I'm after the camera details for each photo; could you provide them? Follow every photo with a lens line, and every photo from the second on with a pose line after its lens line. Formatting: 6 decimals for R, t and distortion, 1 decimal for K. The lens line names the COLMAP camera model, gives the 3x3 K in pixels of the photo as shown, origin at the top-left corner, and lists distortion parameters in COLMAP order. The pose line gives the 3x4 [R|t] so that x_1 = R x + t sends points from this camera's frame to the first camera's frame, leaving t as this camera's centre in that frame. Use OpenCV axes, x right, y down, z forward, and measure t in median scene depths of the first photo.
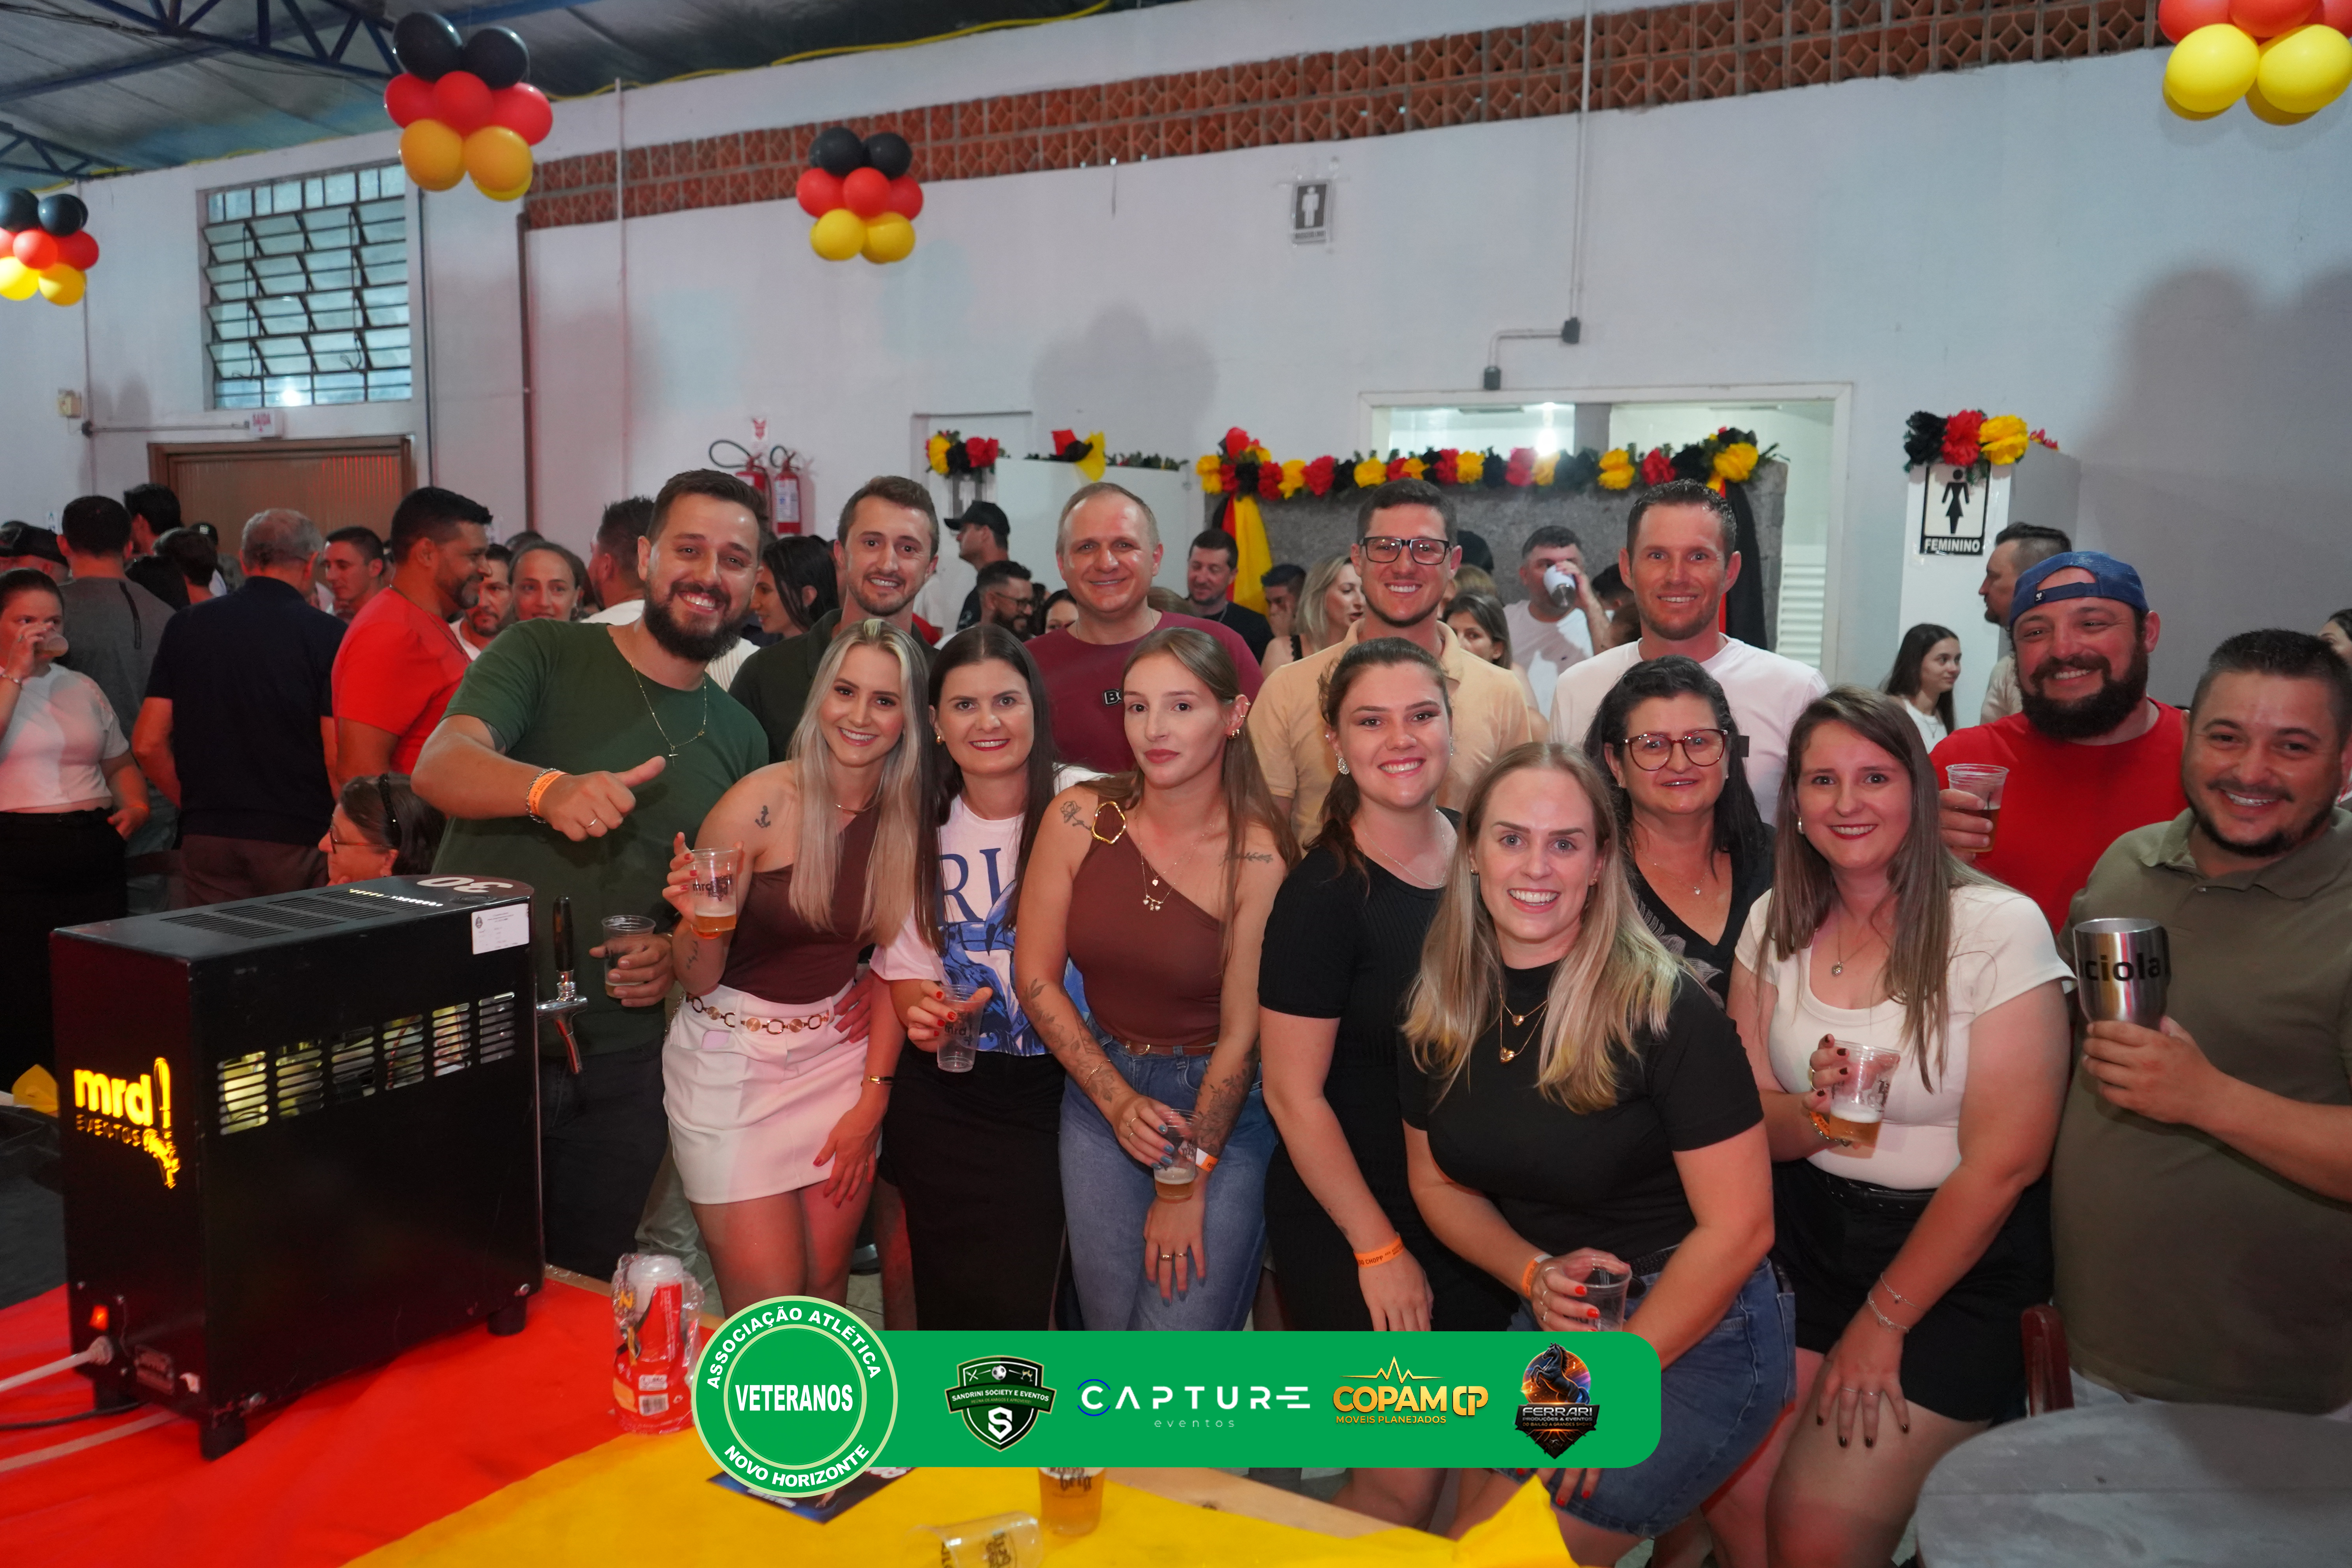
lens RADIAL K [[1960.2, 0, 1232.3], [0, 1960.2, 775.7], [0, 0, 1]] dist [-0.008263, 0.020098]
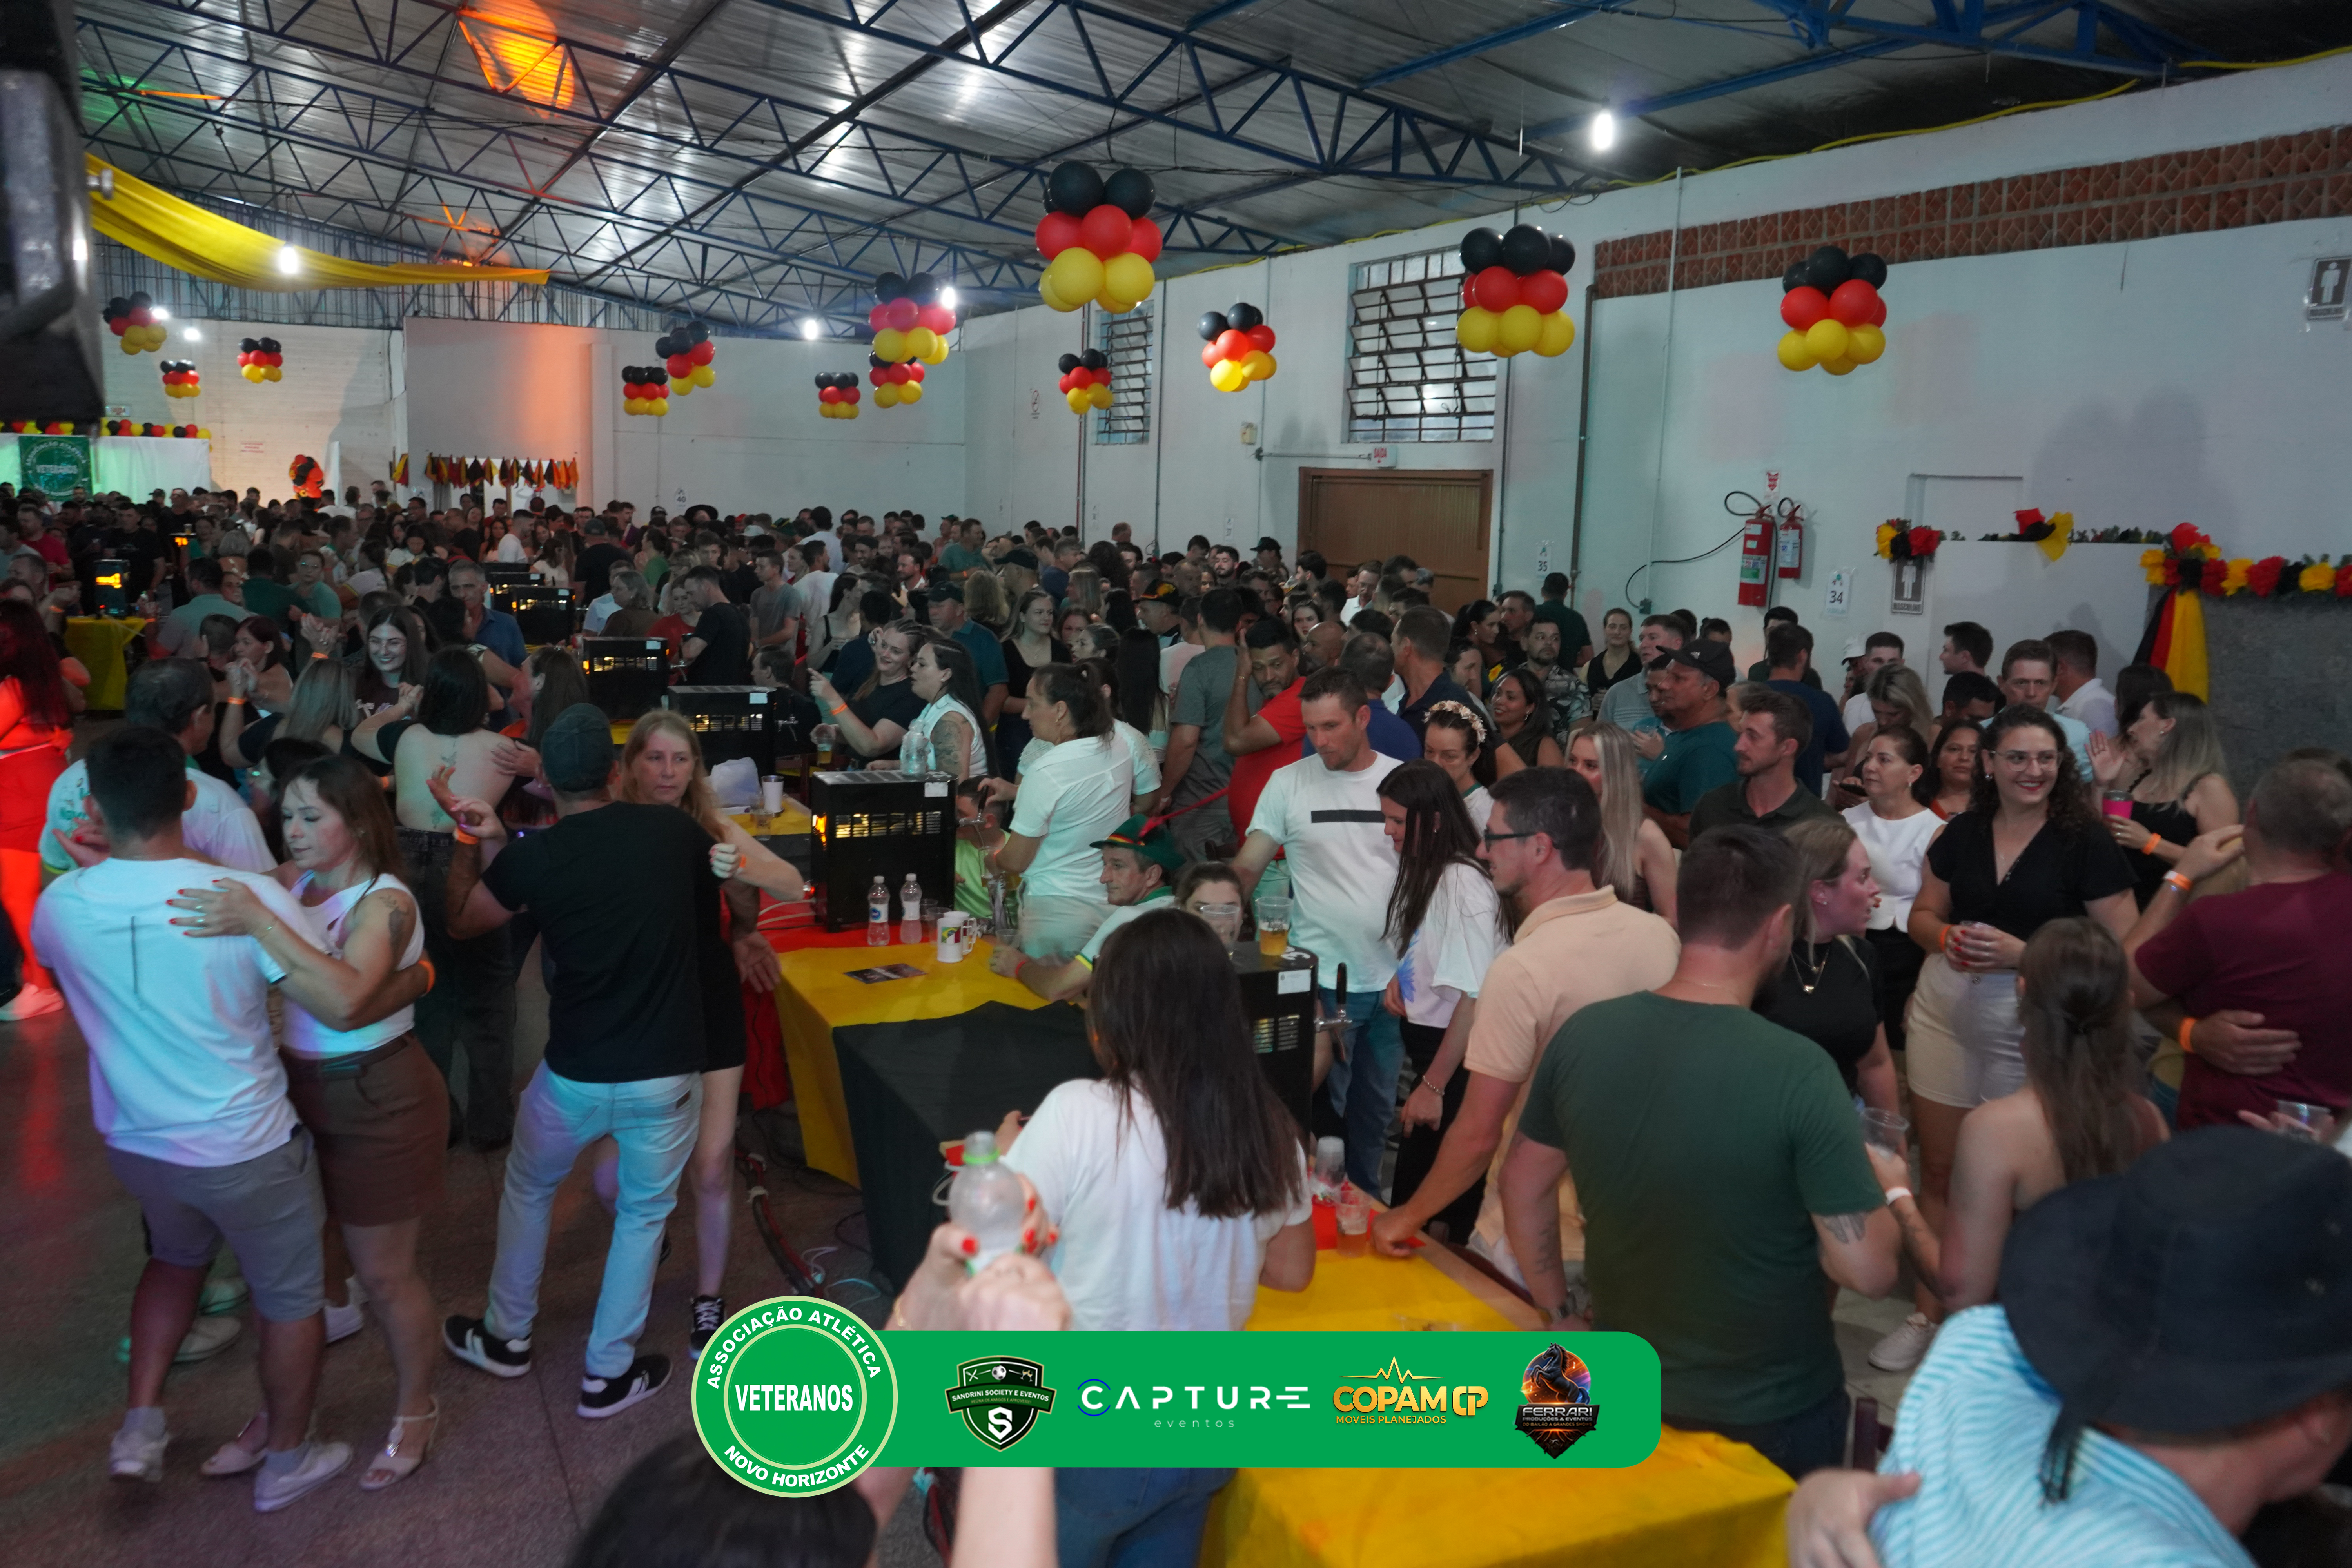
lens RADIAL K [[1960.2, 0, 1180.2], [0, 1960.2, 779.1], [0, 0, 1]] dist [-0.008263, 0.020098]
pose [[0.839145, 0.094204, -0.535687, 0.086337], [-0.084057, 0.995516, 0.043393, -0.030860], [0.537373, 0.008615, 0.843301, -0.107507]]
